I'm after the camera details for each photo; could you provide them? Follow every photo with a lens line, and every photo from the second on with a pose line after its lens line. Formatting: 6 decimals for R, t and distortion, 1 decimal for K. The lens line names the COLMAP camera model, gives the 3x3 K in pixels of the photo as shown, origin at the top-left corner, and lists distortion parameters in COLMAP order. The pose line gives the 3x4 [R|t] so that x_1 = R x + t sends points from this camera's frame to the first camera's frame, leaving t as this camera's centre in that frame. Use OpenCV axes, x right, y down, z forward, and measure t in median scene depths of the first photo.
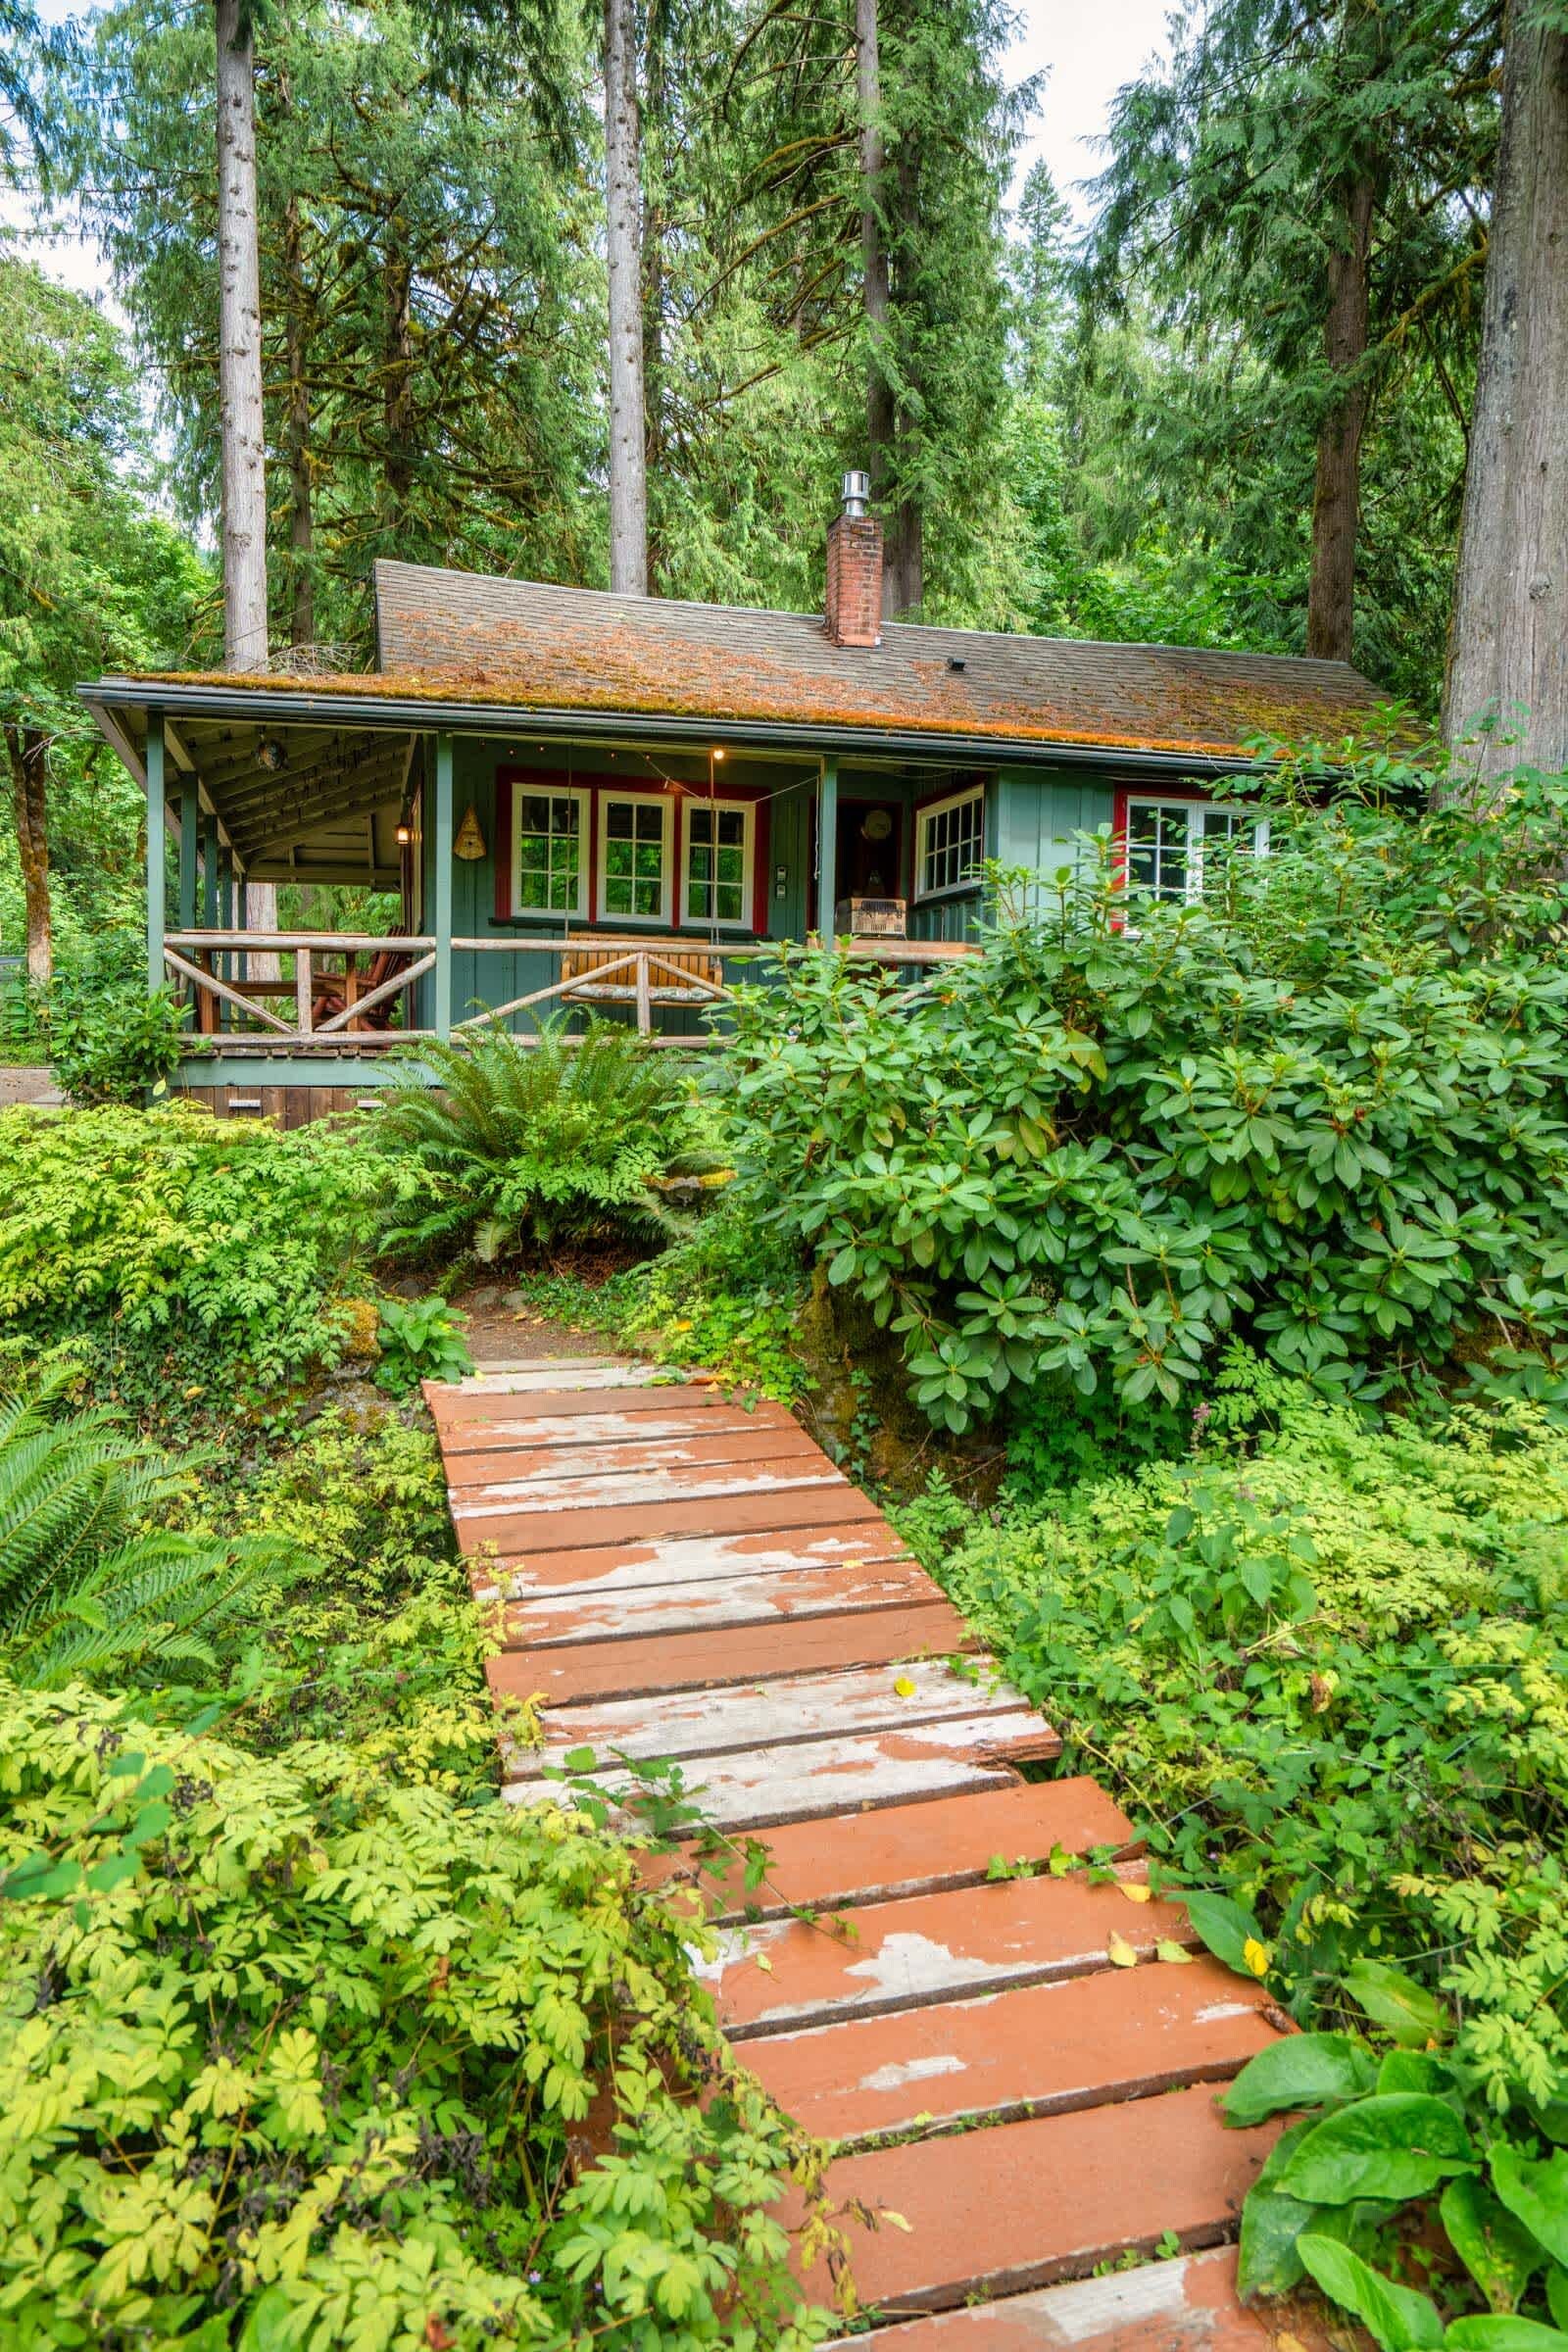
lens RADIAL K [[1816.8, 0, 777.8], [0, 1816.8, 1182.0], [0, 0, 1]] dist [0.039805, -0.003444]
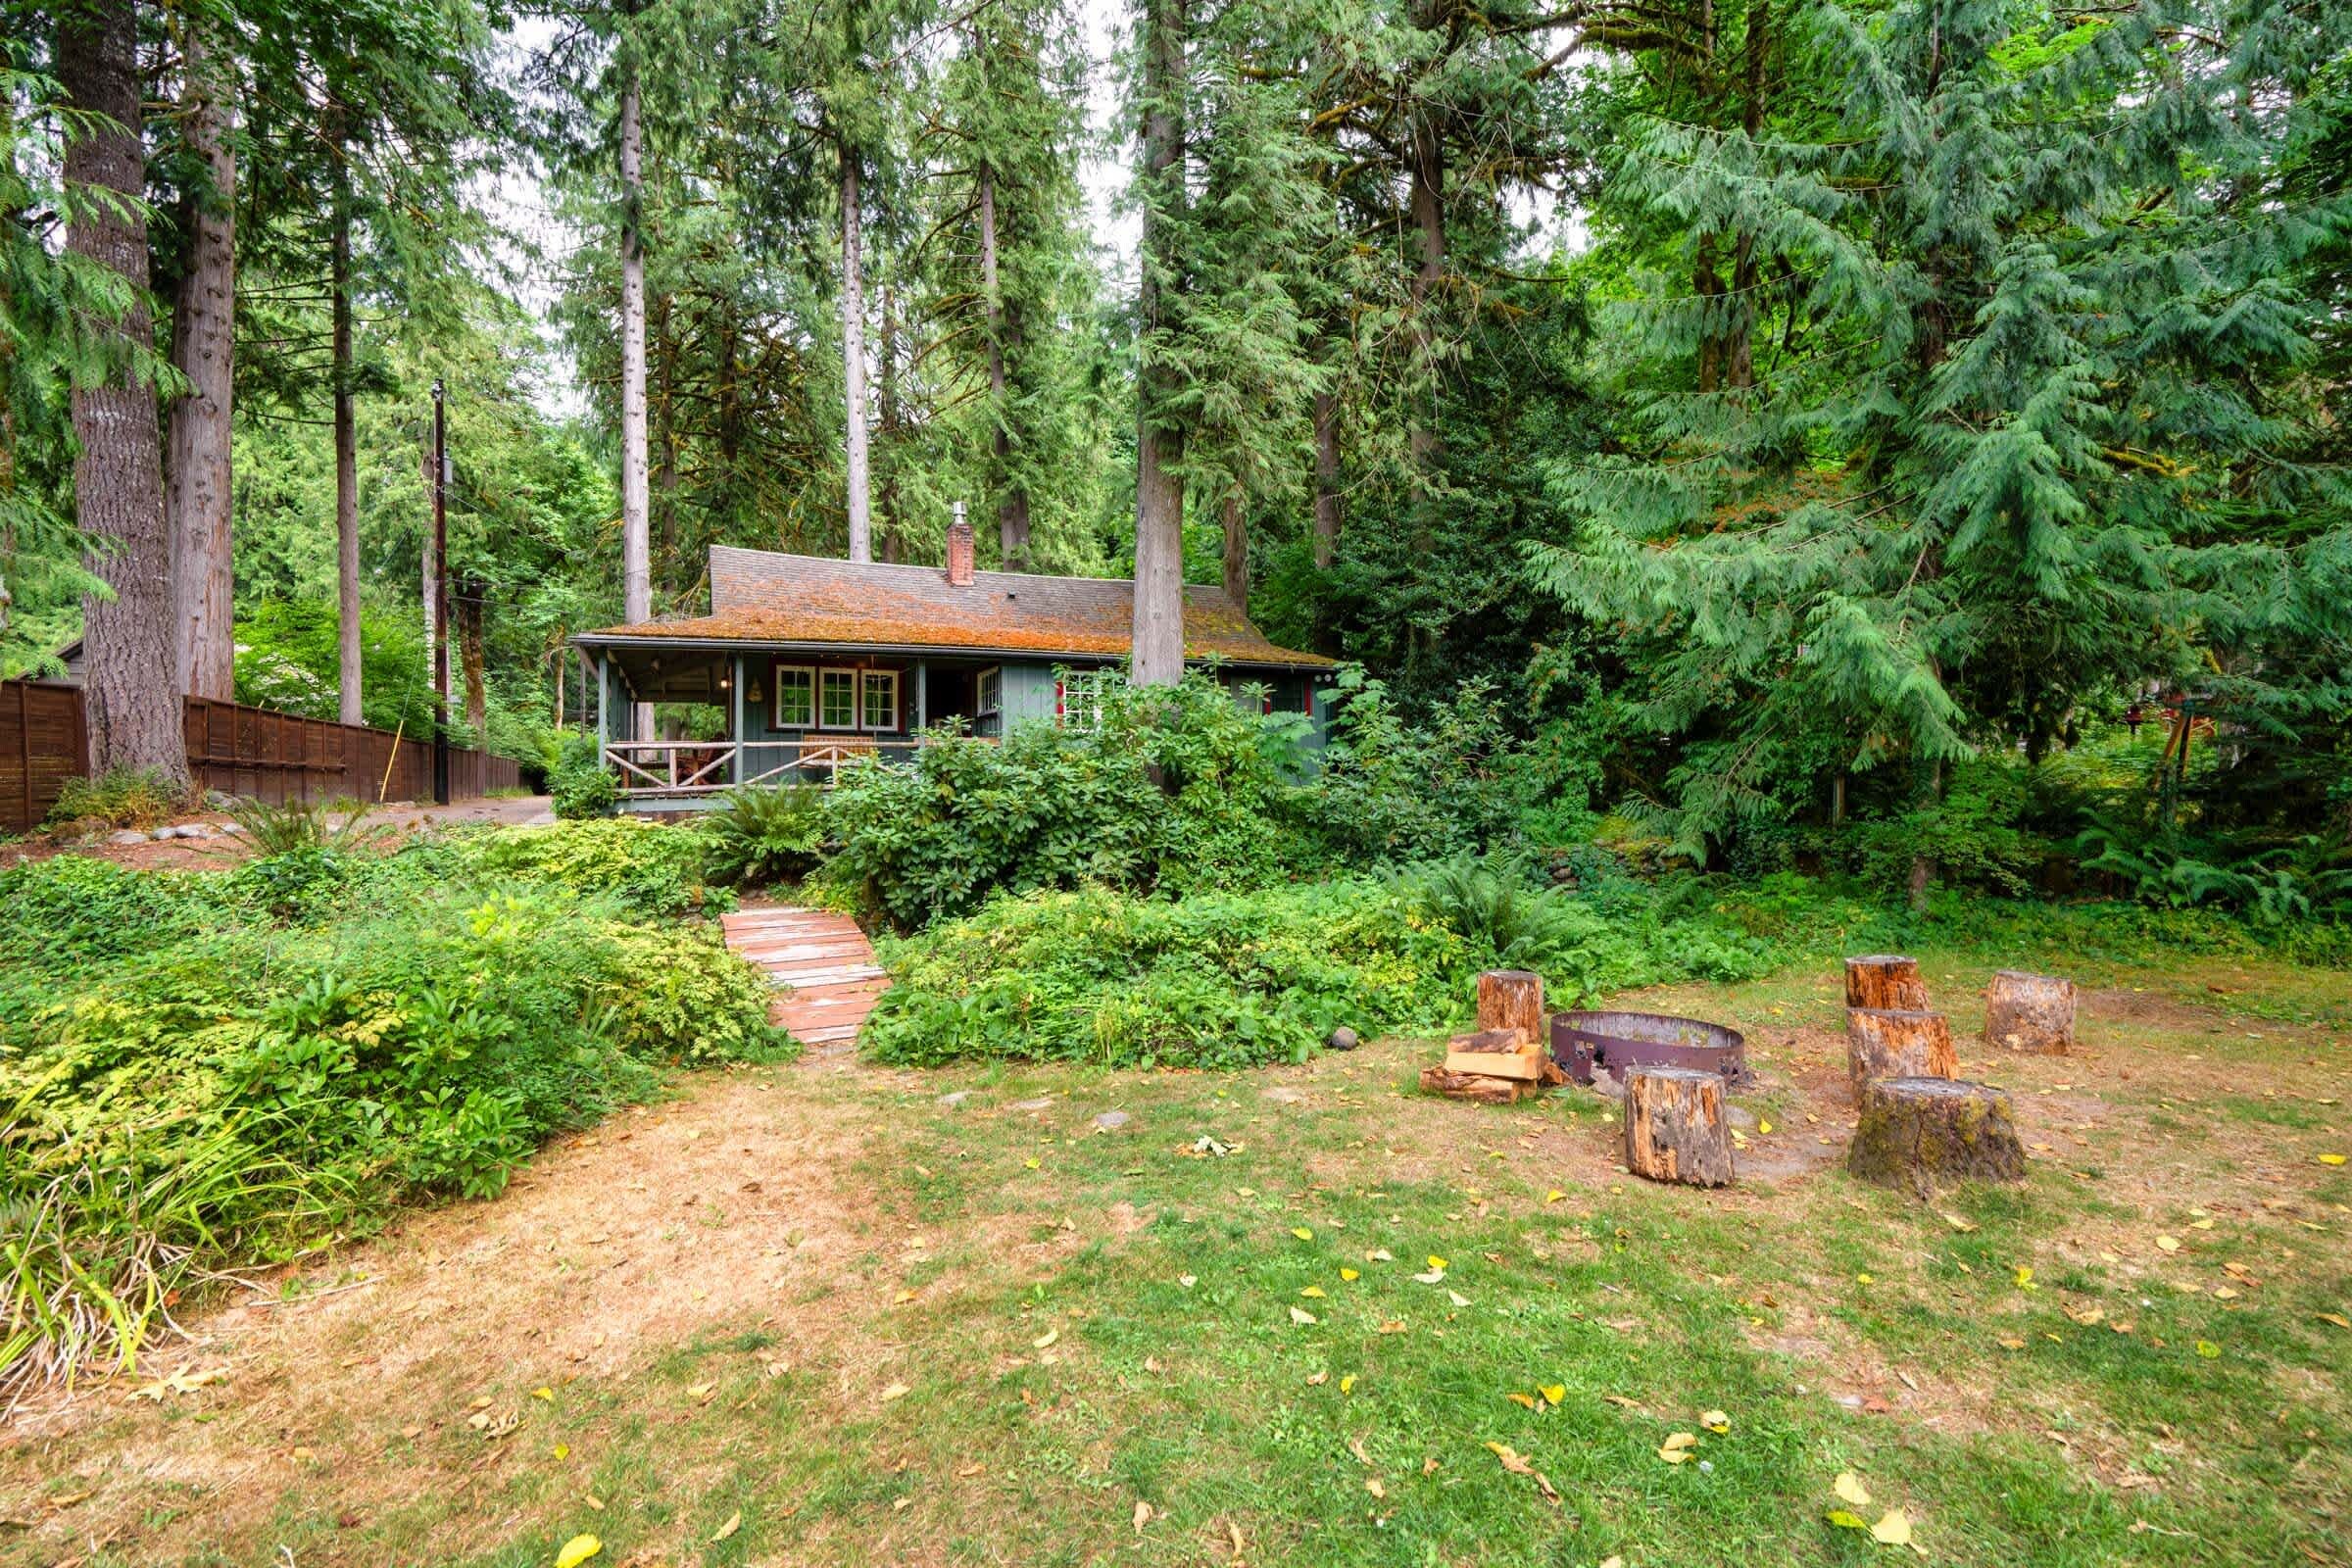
lens RADIAL K [[1197.0, 0, 1189.5], [0, 1197.0, 776.4], [0, 0, 1]] dist [0.002835, 0.000581]
pose [[0.987378, -0.021000, 0.156983, 0.119276], [0.032775, 0.996808, -0.072799, 0.028949], [-0.154953, 0.077026, 0.984914, -0.482019]]
